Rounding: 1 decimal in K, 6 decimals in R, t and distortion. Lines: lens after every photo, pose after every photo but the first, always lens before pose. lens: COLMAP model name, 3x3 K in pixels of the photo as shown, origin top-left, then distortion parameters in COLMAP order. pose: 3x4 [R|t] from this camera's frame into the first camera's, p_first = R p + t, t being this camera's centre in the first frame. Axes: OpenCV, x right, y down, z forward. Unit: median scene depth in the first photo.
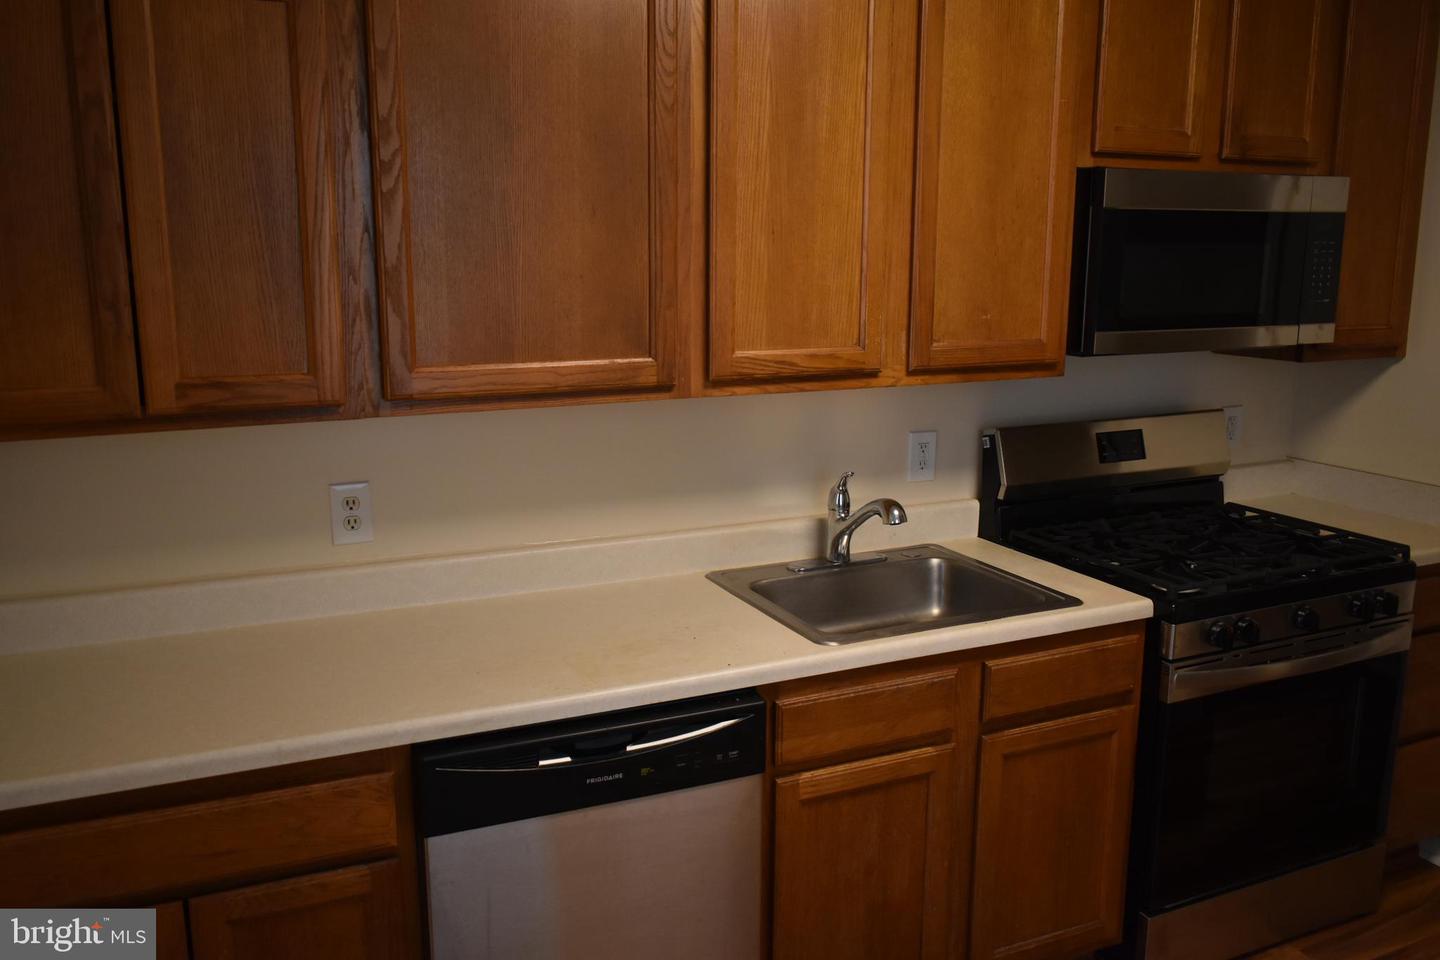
lens RADIAL K [[1192.8, 0, 717.9], [0, 1192.8, 478.2], [0, 0, 1]] dist [-0.023549, 0.006794]
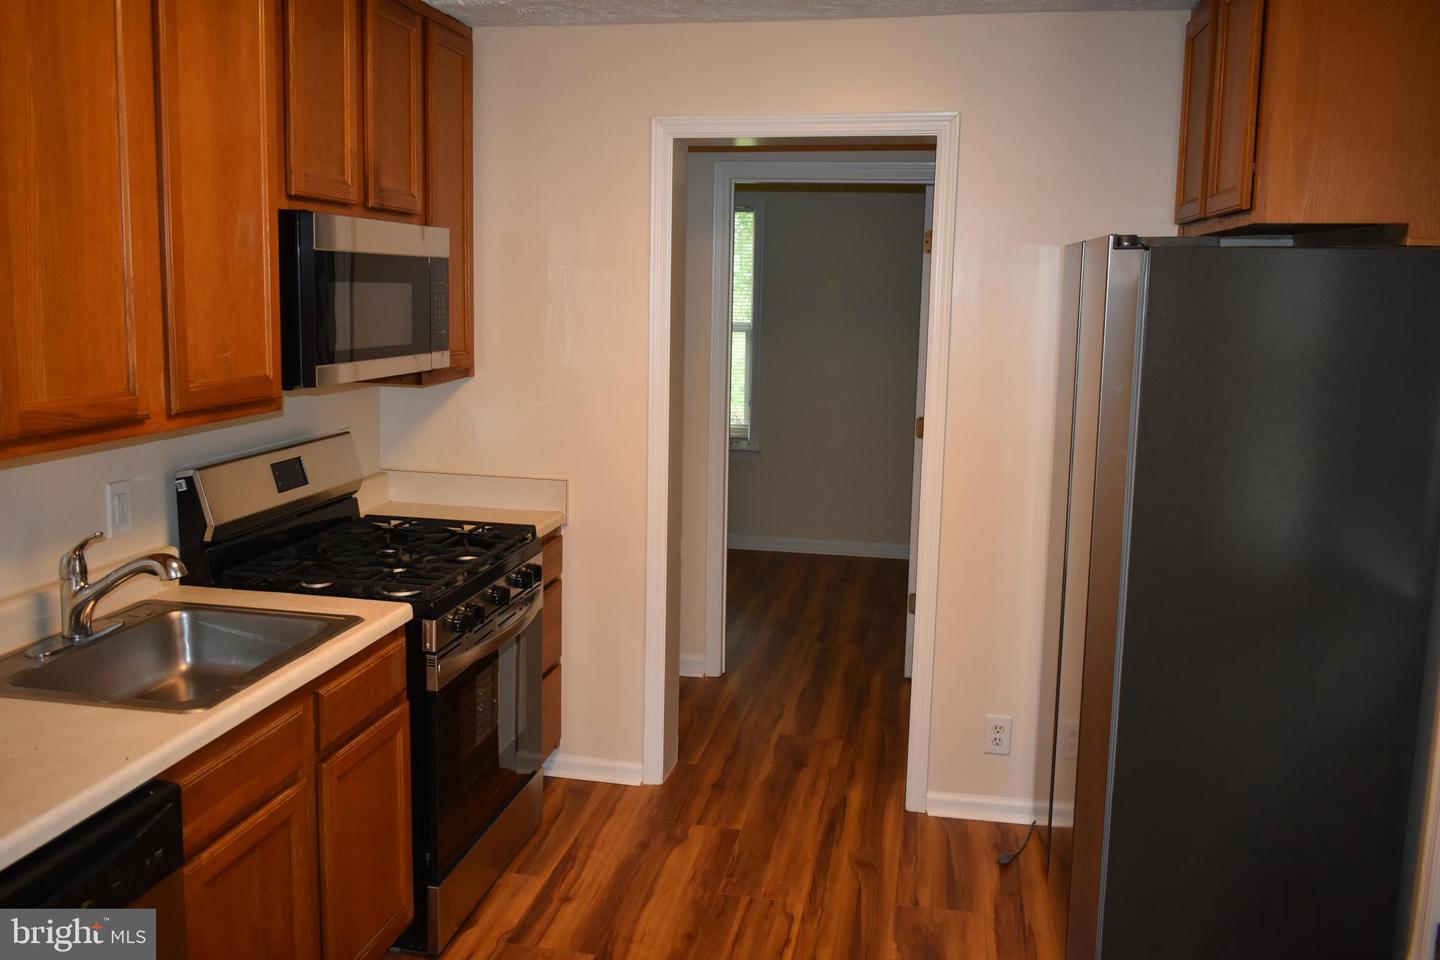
lens RADIAL K [[1192.8, 0, 717.9], [0, 1192.8, 478.2], [0, 0, 1]] dist [-0.023549, 0.006794]
pose [[0.592587, -0.113302, 0.797498, -0.332734], [0.132666, 0.990266, 0.042110, -0.022045], [-0.794507, 0.080847, 0.601850, 0.093015]]
